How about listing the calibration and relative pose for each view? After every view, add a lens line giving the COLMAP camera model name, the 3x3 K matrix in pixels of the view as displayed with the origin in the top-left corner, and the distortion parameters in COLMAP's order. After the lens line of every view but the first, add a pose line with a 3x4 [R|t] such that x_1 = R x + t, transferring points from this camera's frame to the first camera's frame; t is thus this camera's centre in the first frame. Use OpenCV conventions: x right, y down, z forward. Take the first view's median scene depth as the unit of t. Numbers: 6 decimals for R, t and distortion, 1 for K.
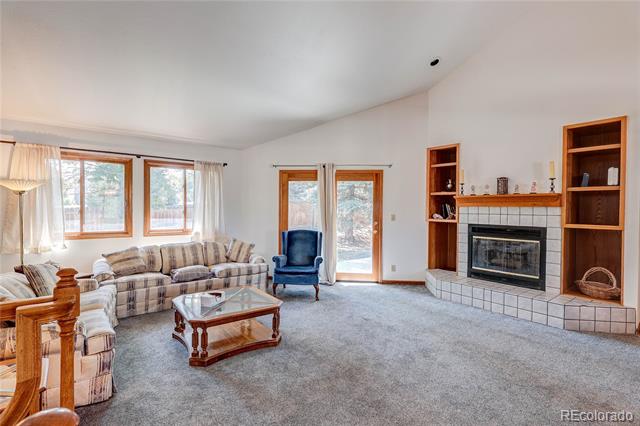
lens RADIAL K [[301.8, 0, 327.6], [0, 301.8, 214.5], [0, 0, 1]] dist [-0.002468, -0.000234]
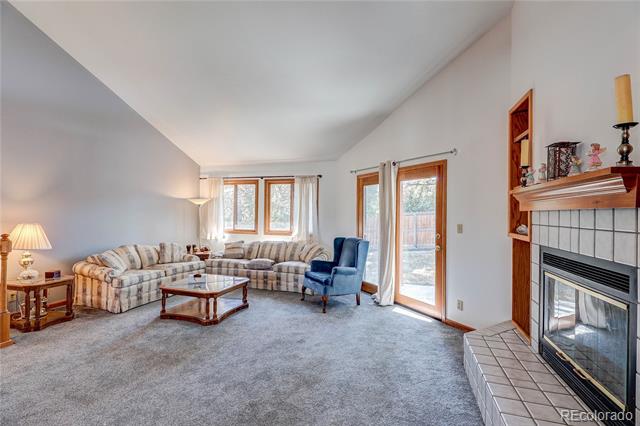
lens RADIAL K [[301.8, 0, 327.6], [0, 301.8, 214.5], [0, 0, 1]] dist [-0.002468, -0.000234]
pose [[0.564012, -0.000817, -0.825767, 0.733304], [-0.022358, 0.999618, -0.016260, -0.003899], [0.825464, 0.027633, 0.563778, 0.465244]]
